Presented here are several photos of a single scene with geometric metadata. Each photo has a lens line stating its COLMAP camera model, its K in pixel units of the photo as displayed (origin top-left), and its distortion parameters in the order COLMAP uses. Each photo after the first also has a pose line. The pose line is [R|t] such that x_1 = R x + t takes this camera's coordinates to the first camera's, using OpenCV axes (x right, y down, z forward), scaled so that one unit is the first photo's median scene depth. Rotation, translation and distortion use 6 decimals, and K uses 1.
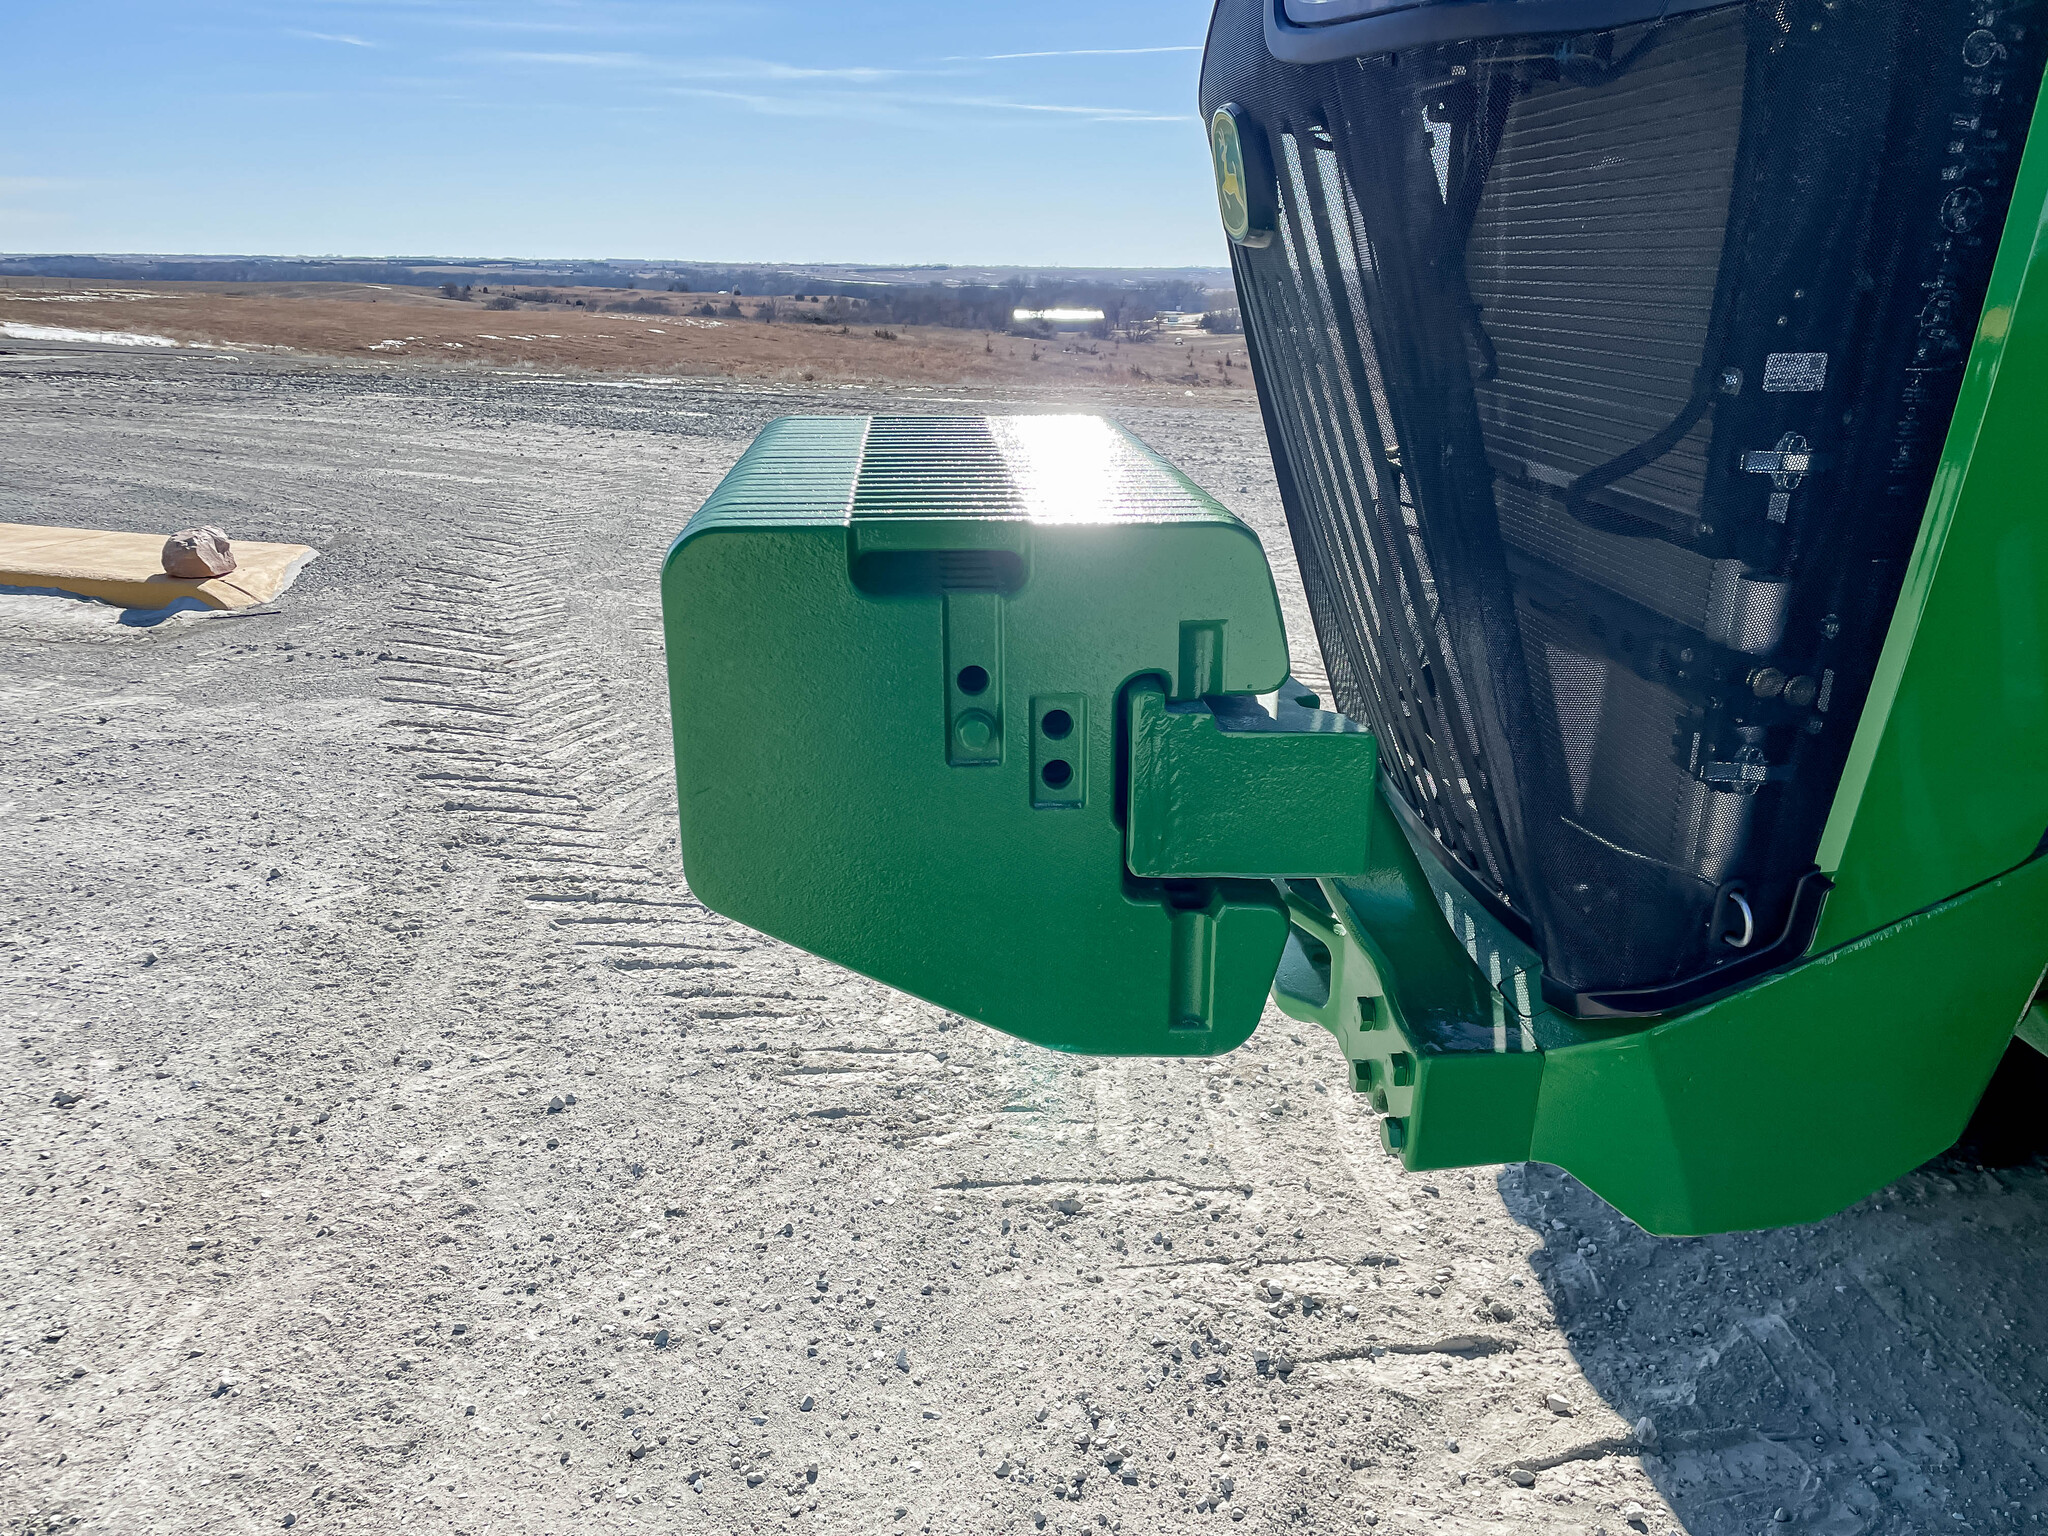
lens RADIAL K [[1499.0, 0, 1024.0], [0, 1499.0, 768.0], [0, 0, 1]] dist [0.097337, -0.115183]
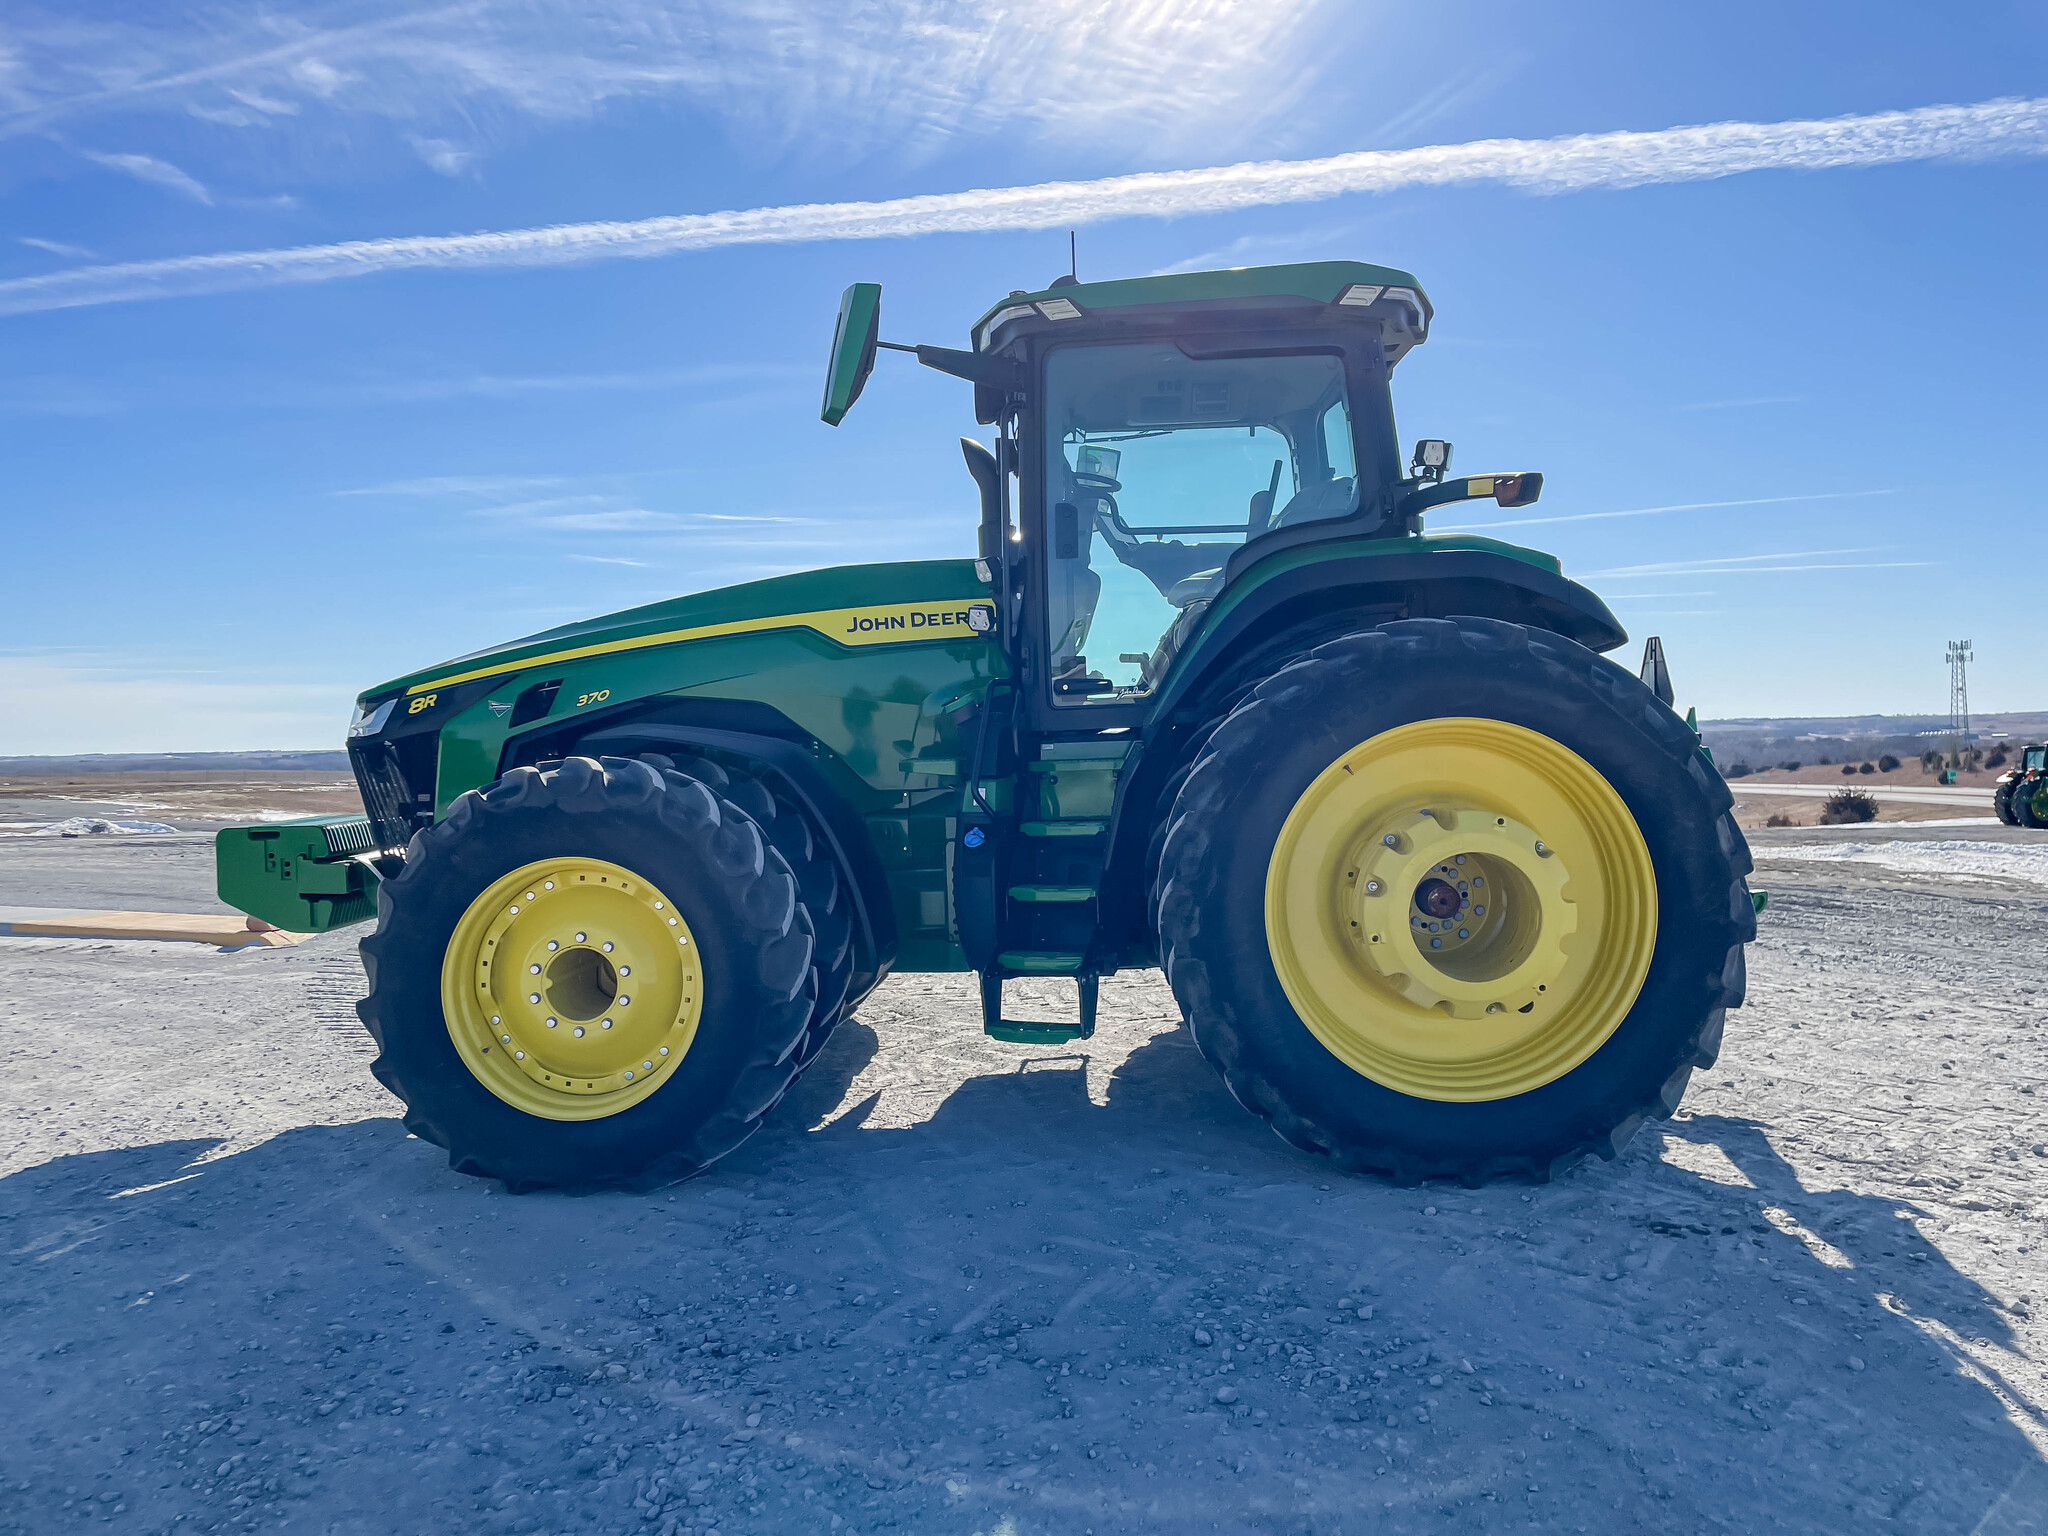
lens RADIAL K [[1512.5, 0, 1071.3], [0, 1512.5, 751.0], [0, 0, 1]] dist [0.004513, -0.007221]
pose [[0.995999, -0.030644, -0.083941, 1.115183], [0.003896, 0.953361, -0.301806, 0.417978], [0.089274, 0.300272, 0.949667, -1.360287]]
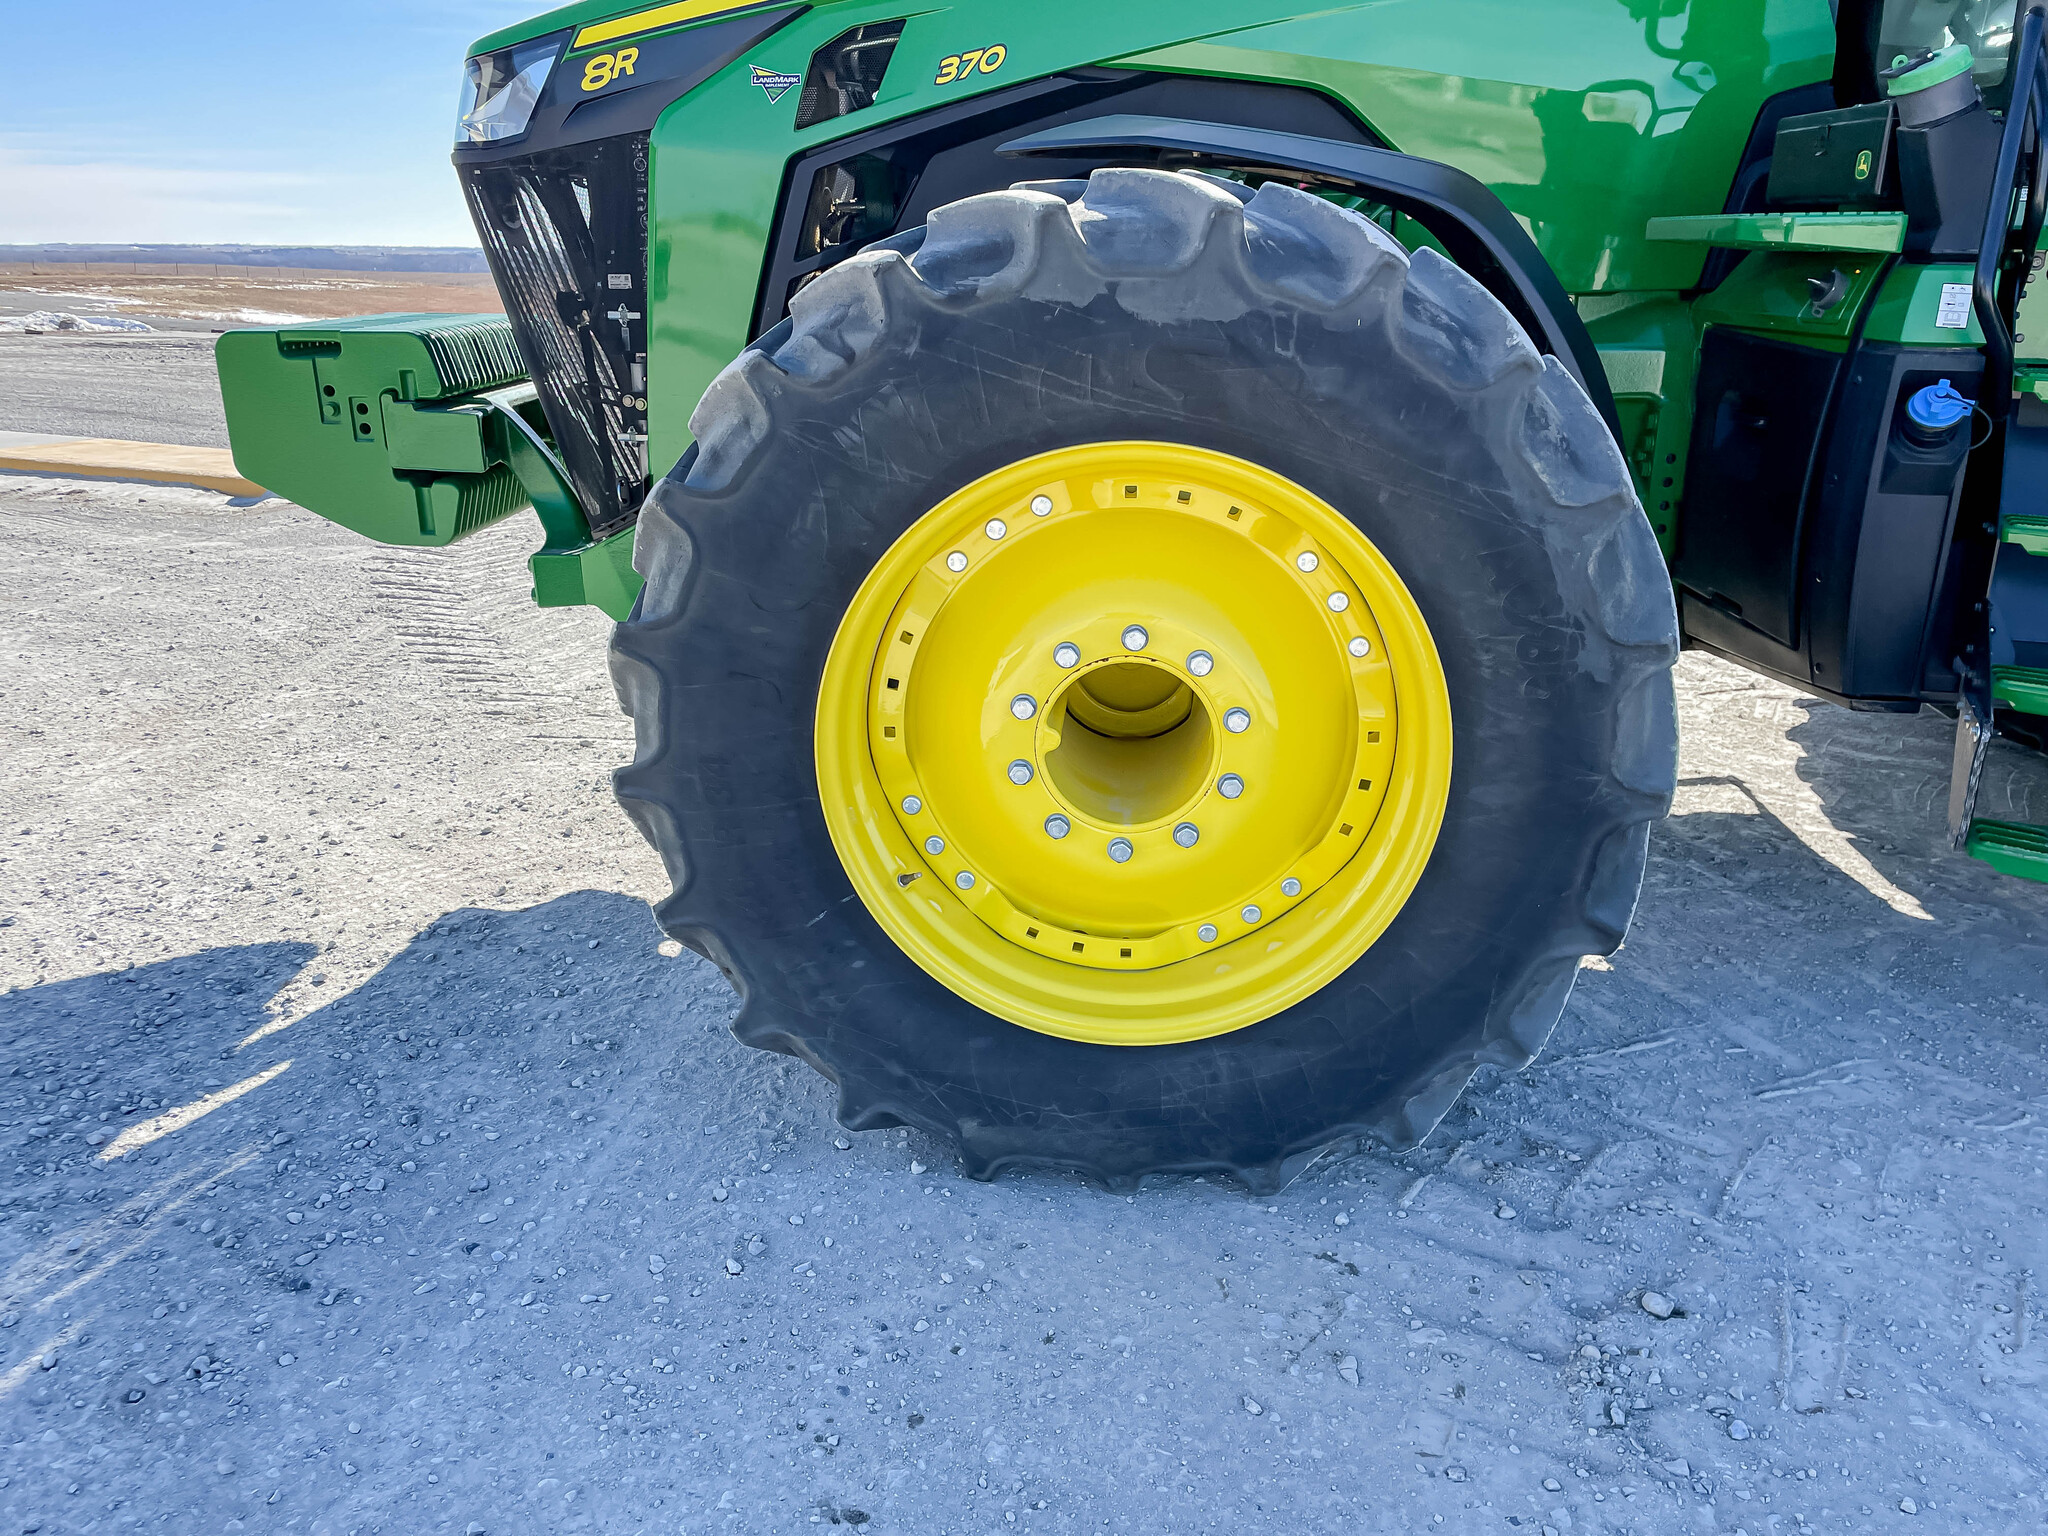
lens RADIAL K [[1499.0, 0, 1024.0], [0, 1499.0, 768.0], [0, 0, 1]] dist [0.097337, -0.115183]
pose [[0.992999, 0.032631, -0.113528, 0.529283], [-0.031724, 0.999449, 0.009790, 0.190094], [0.113785, -0.006120, 0.993487, -0.549951]]
